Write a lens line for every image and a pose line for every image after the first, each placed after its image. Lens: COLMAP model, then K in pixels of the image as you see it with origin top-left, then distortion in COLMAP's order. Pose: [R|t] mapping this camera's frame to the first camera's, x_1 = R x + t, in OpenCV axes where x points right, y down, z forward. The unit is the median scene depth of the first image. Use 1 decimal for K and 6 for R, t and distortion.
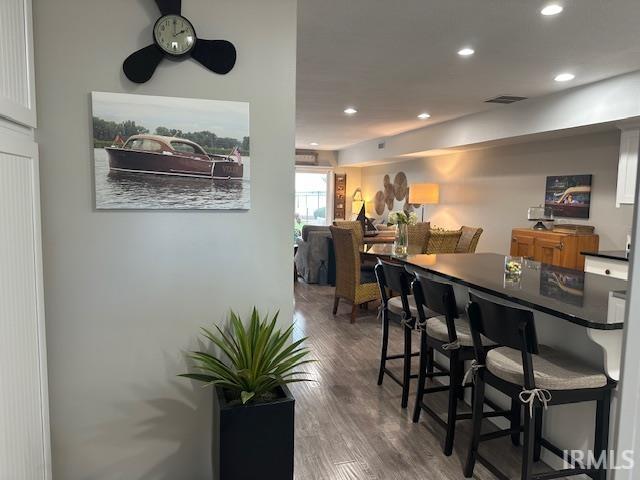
lens RADIAL K [[480.8, 0, 321.0], [0, 480.8, 242.4], [0, 0, 1]] dist [0.062732, -0.072344]
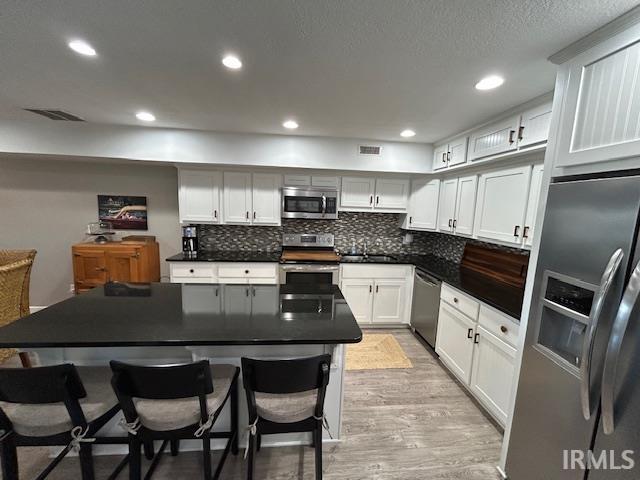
lens RADIAL K [[261.0, 0, 323.1], [0, 261.0, 239.1], [0, 0, 1]] dist [0.000972, -0.000013]
pose [[0.183148, -0.131052, 0.974311, -0.054998], [0.058696, 0.990765, 0.122231, -0.081647], [-0.981332, 0.034802, 0.189149, 0.386480]]
